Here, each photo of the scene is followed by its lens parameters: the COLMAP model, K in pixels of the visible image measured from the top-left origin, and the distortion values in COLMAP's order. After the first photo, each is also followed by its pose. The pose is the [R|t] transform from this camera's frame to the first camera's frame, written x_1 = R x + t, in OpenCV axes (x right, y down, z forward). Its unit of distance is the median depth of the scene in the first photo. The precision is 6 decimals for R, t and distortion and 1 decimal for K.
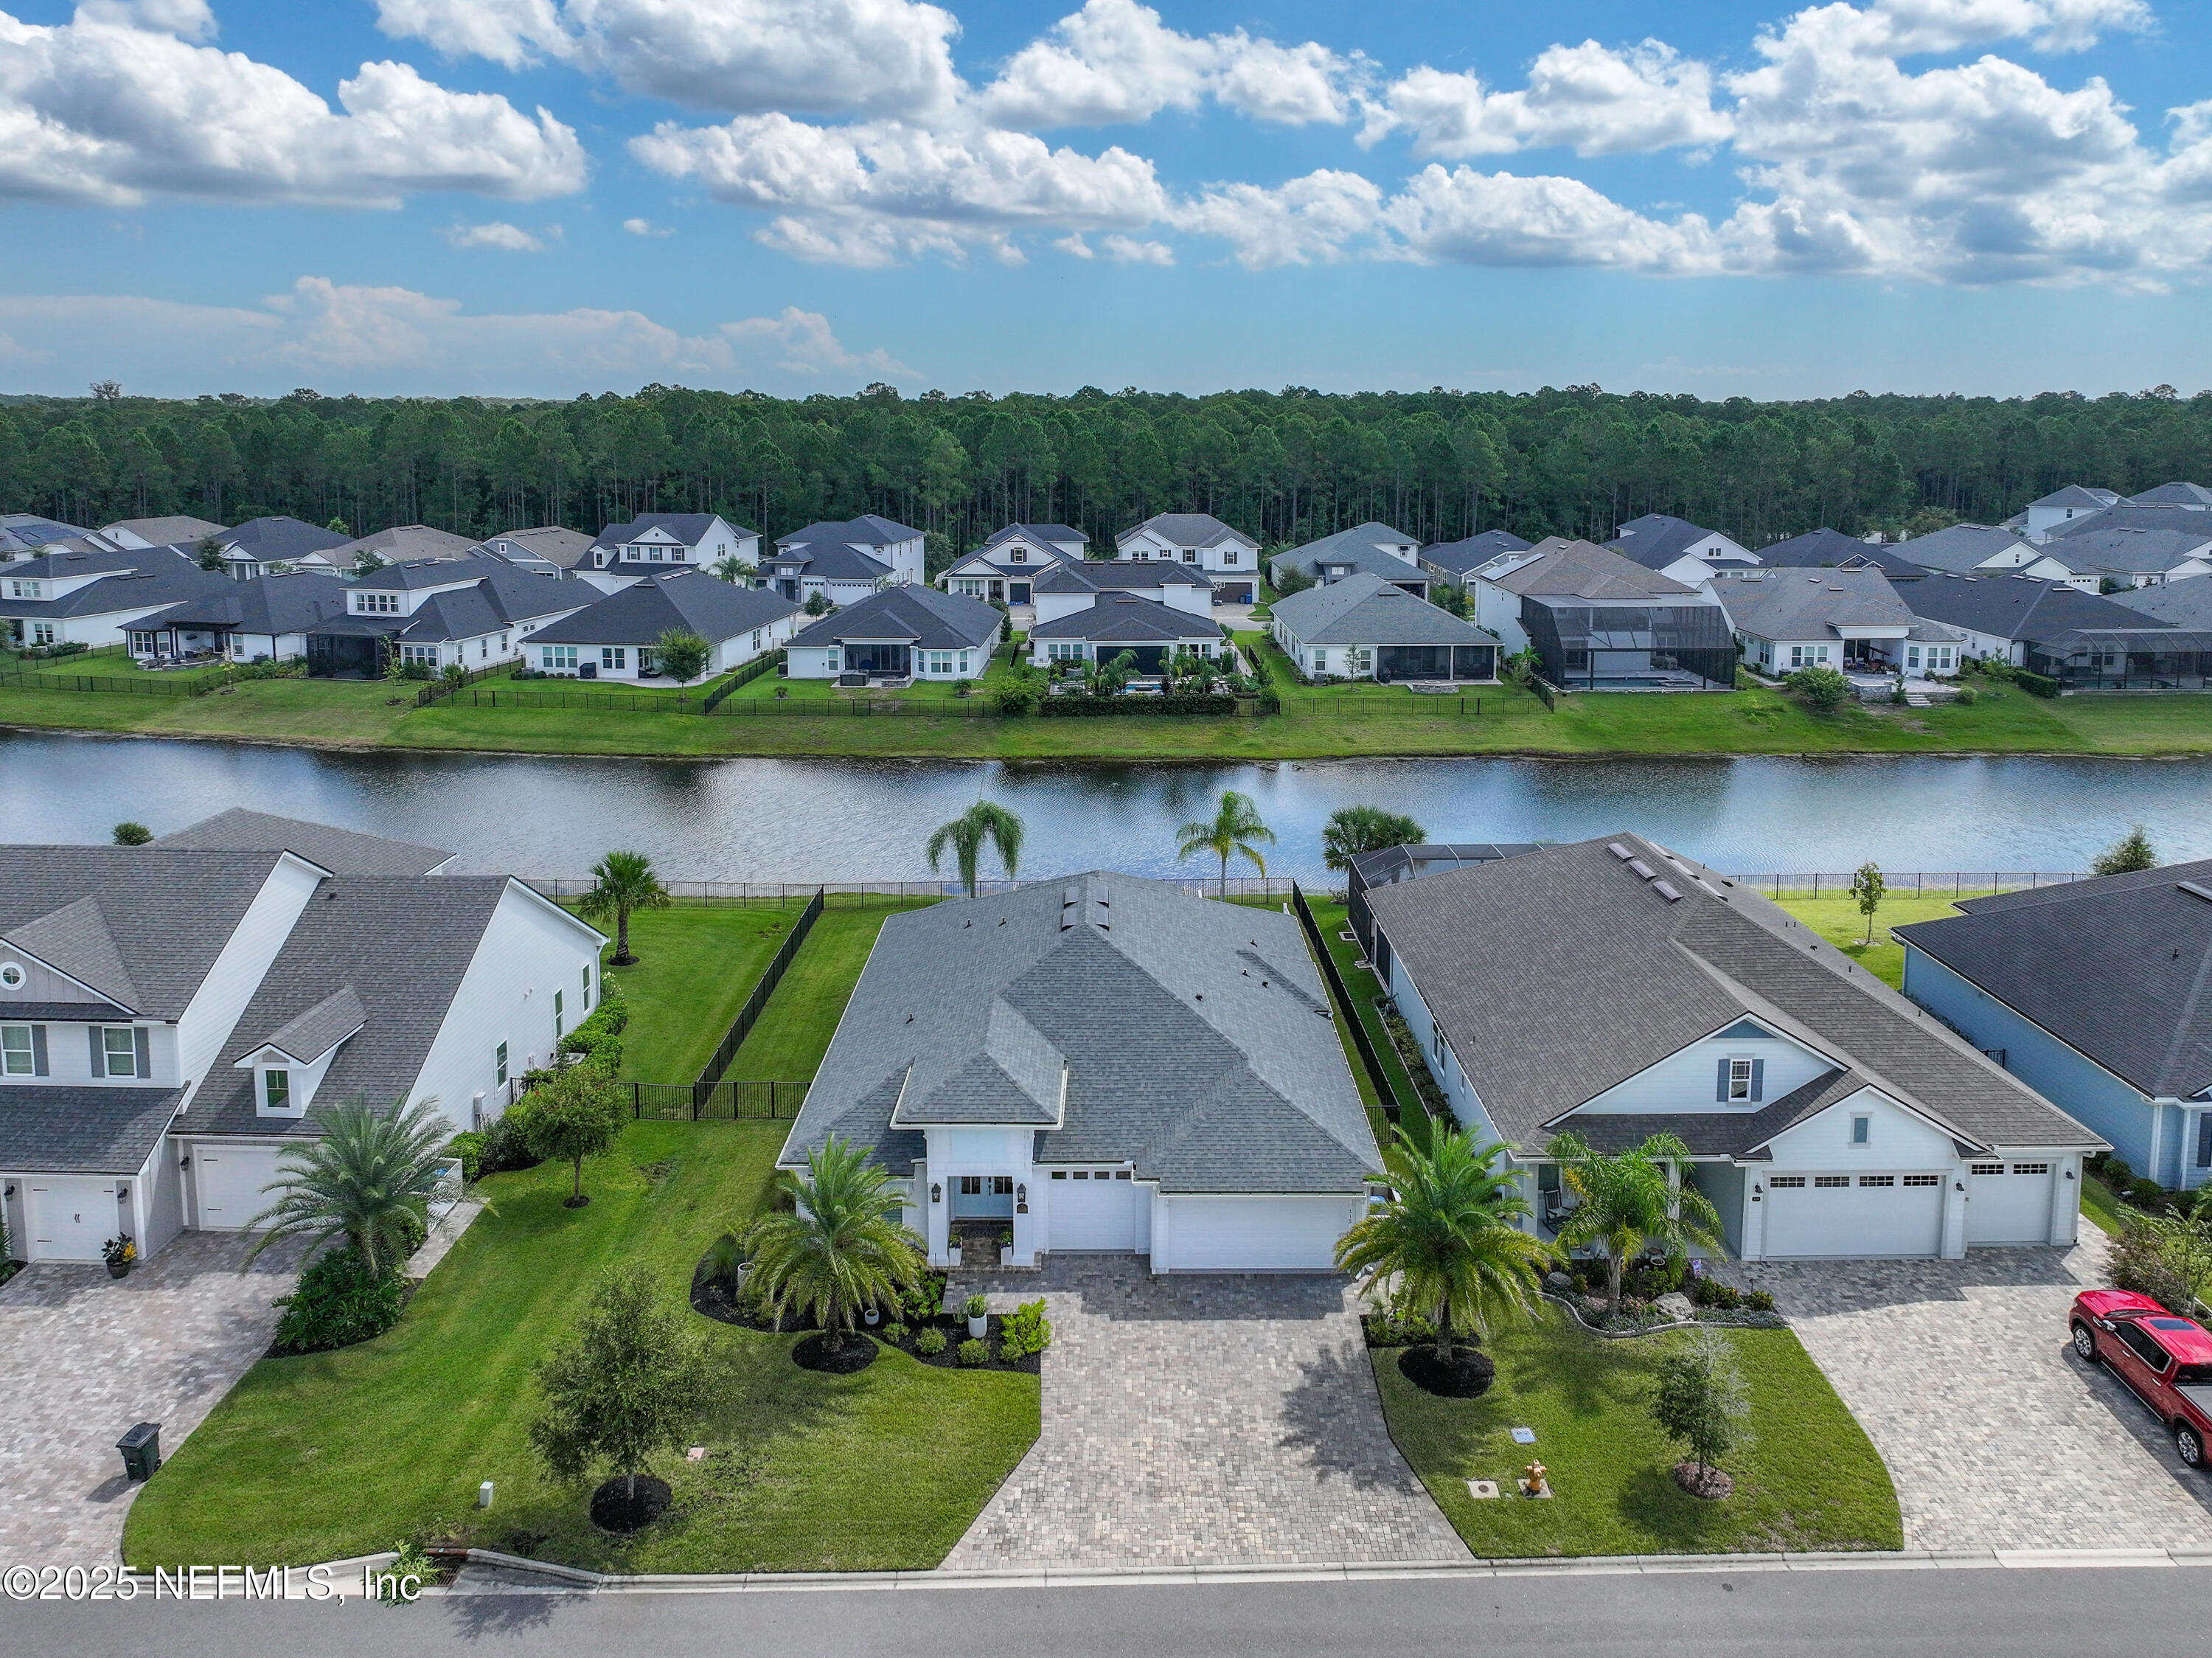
lens RADIAL K [[1627.4, 0, 1162.0], [0, 1627.4, 671.9], [0, 0, 1]] dist [0.001926, -0.001991]
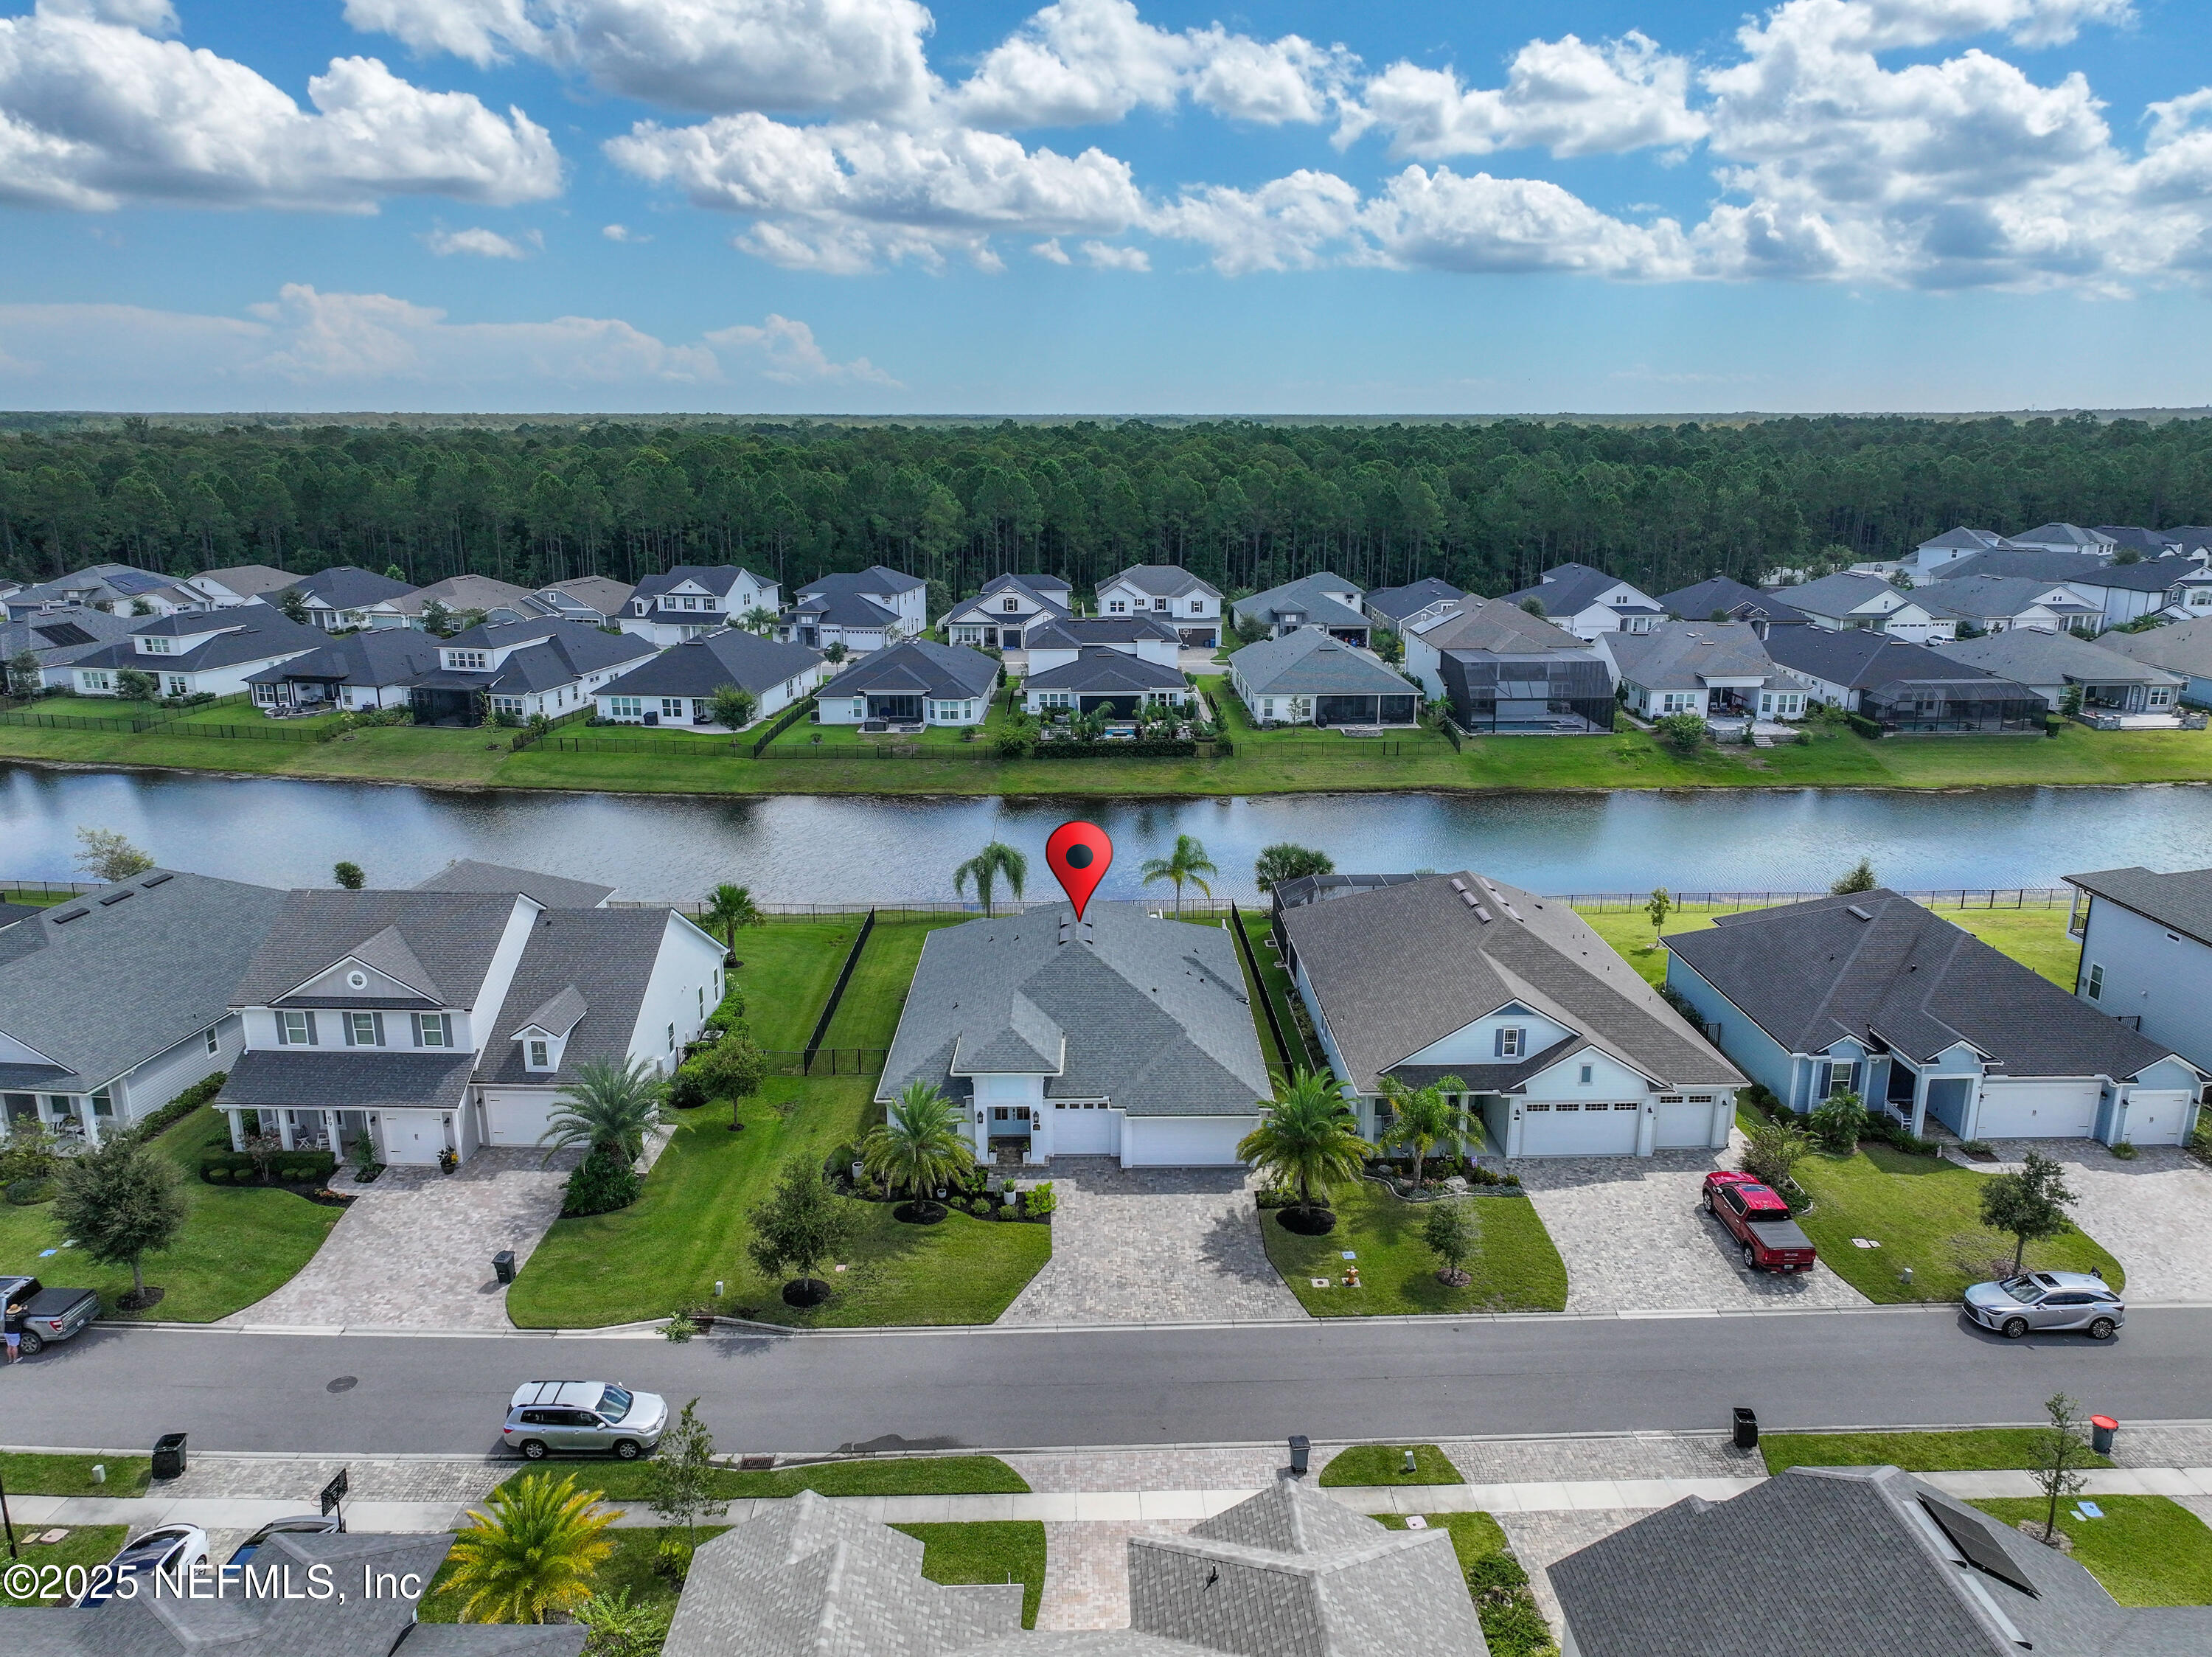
lens RADIAL K [[1602.2, 0, 1142.6], [0, 1602.2, 819.0], [0, 0, 1]] dist [0.002612, -0.003764]
pose [[0.999987, -0.005048, -0.000878, 0.006160], [0.005108, 0.995603, 0.093534, -0.036699], [0.000402, -0.093537, 0.995616, -0.175022]]
